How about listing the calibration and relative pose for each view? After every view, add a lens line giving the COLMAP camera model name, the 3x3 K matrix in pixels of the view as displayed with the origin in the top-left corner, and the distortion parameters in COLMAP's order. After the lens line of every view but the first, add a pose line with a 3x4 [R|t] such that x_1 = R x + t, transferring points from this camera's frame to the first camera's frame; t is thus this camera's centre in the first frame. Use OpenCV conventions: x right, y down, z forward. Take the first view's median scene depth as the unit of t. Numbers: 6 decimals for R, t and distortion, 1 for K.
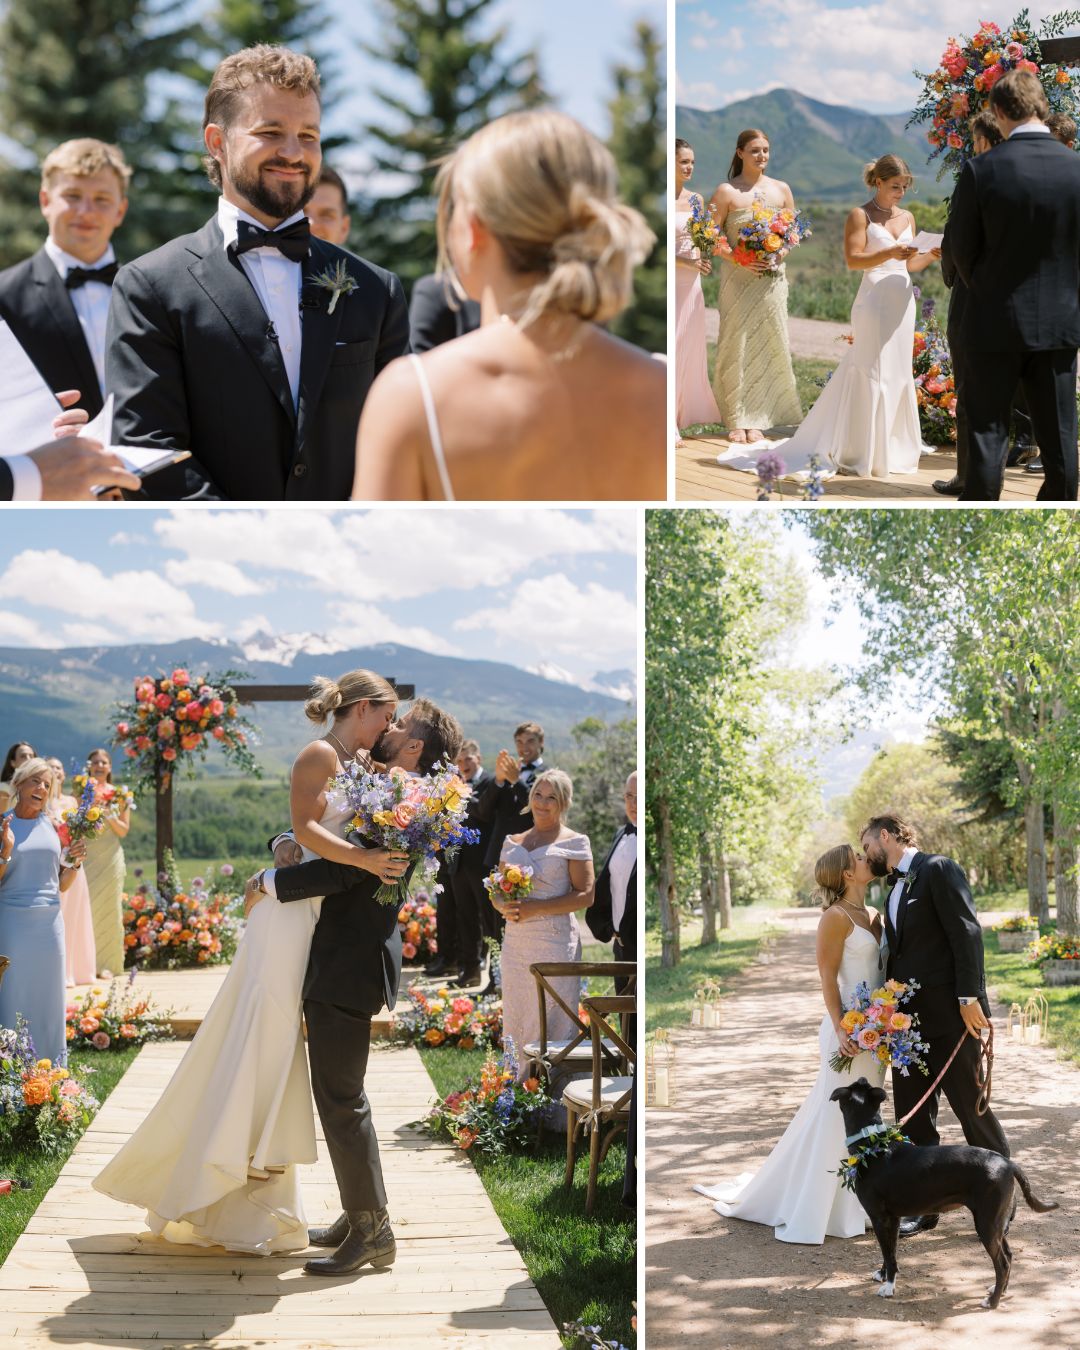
lens RADIAL K [[3335.7, 0, 540.0], [0, 3335.7, 675.0], [0, 0, 1]] dist [-0.285388, 0.358747]
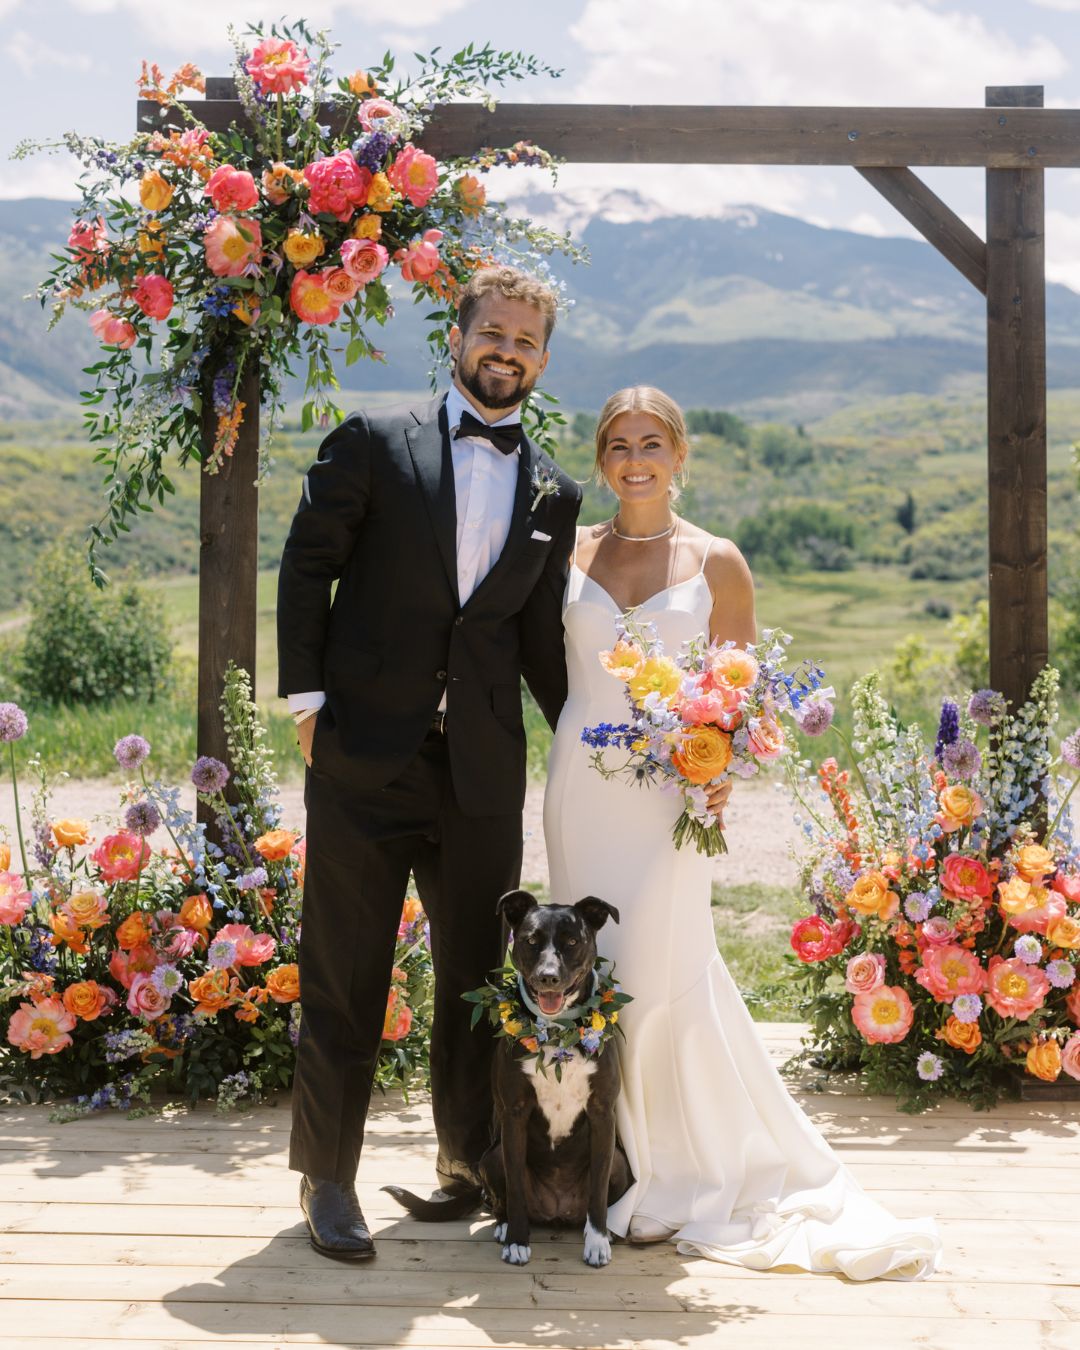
lens RADIAL K [[3320.3, 0, 540.0], [0, 3320.3, 675.0], [0, 0, 1]] dist [0.130260, -0.180080]
pose [[0.996943, 0.028923, -0.072582, -0.064971], [-0.021262, 0.994331, 0.104179, 0.022352], [0.075183, -0.102317, 0.991907, 0.716237]]
